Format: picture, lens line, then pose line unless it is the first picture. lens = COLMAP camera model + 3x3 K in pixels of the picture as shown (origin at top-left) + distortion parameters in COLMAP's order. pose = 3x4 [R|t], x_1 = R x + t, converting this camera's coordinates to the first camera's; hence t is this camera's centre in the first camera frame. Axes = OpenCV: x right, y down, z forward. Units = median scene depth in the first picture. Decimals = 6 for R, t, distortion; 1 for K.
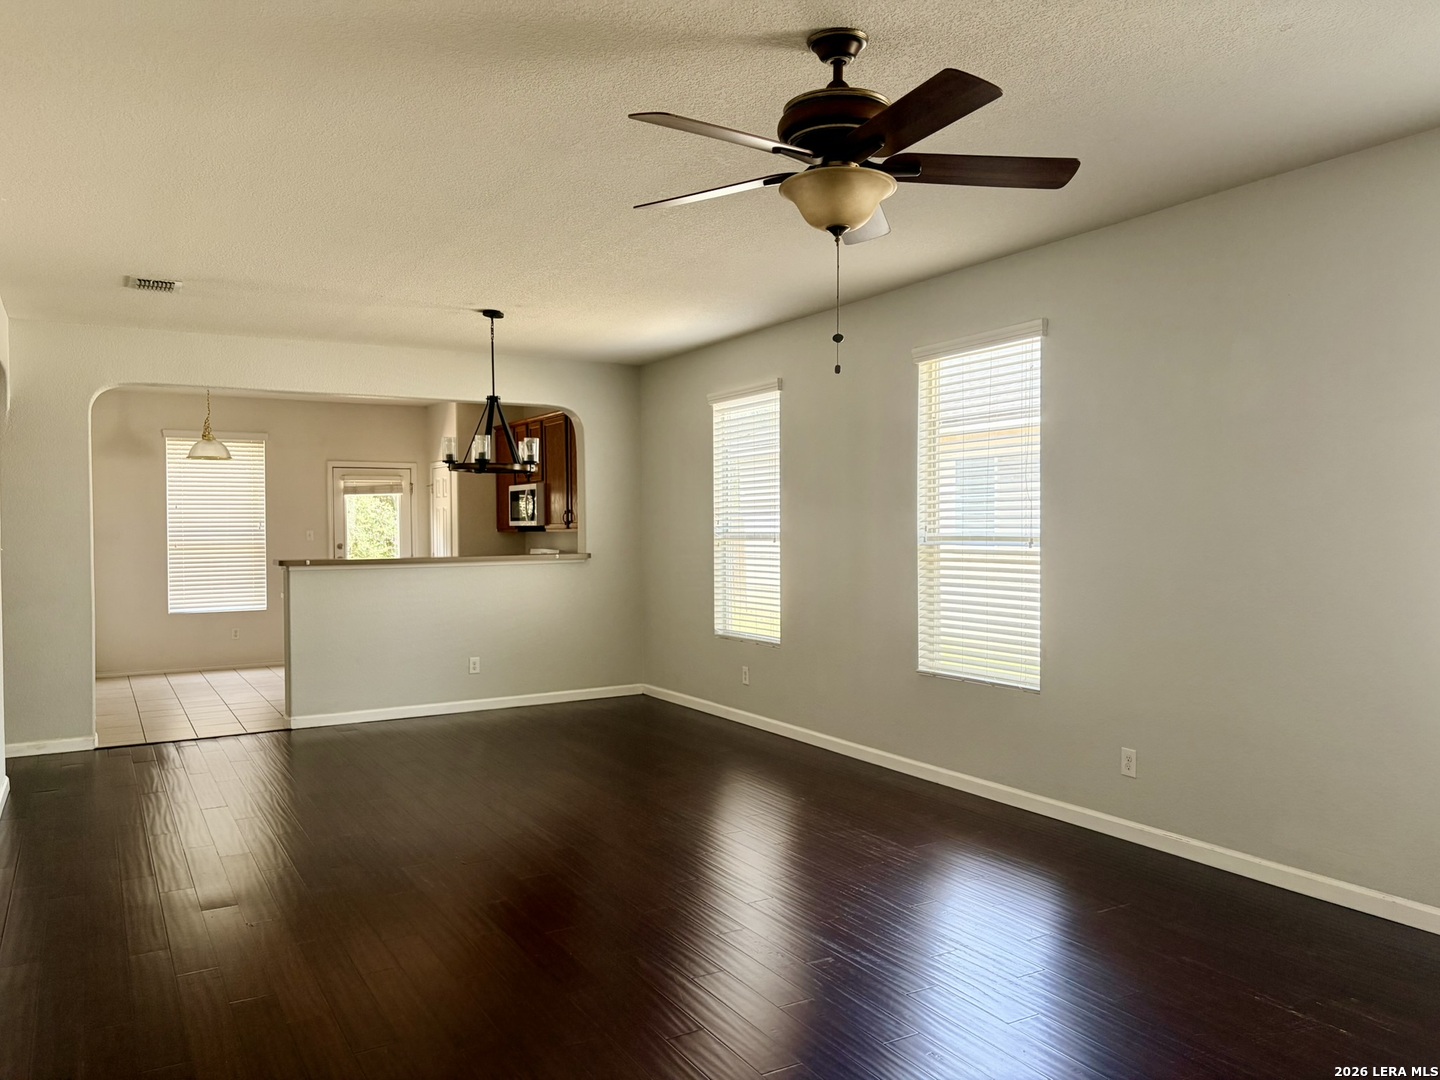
lens RADIAL K [[1085.3, 0, 732.8], [0, 1085.3, 537.6], [0, 0, 1]] dist [0.062659, -0.056204]
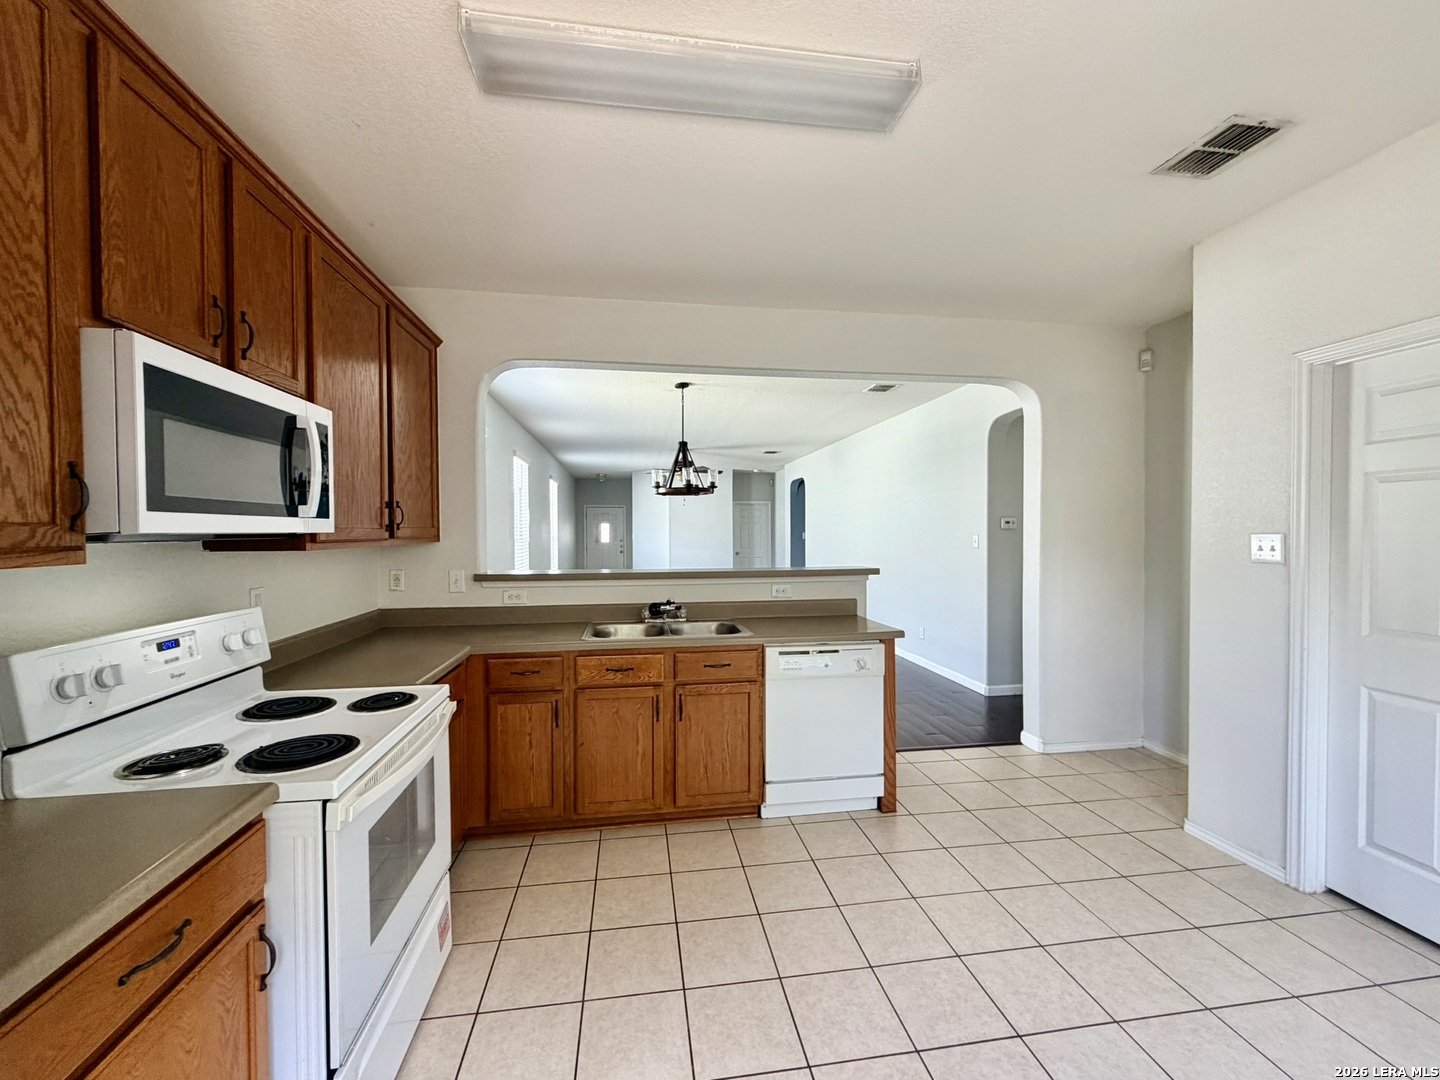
lens RADIAL K [[572.5, 0, 713.8], [0, 572.5, 534.6], [0, 0, 1]] dist [0.004418, 0.000705]
pose [[-0.931345, 0.005758, 0.364094, -0.512615], [0.011703, 0.999832, 0.014123, -0.015796], [-0.363951, 0.017415, -0.931255, 1.599974]]
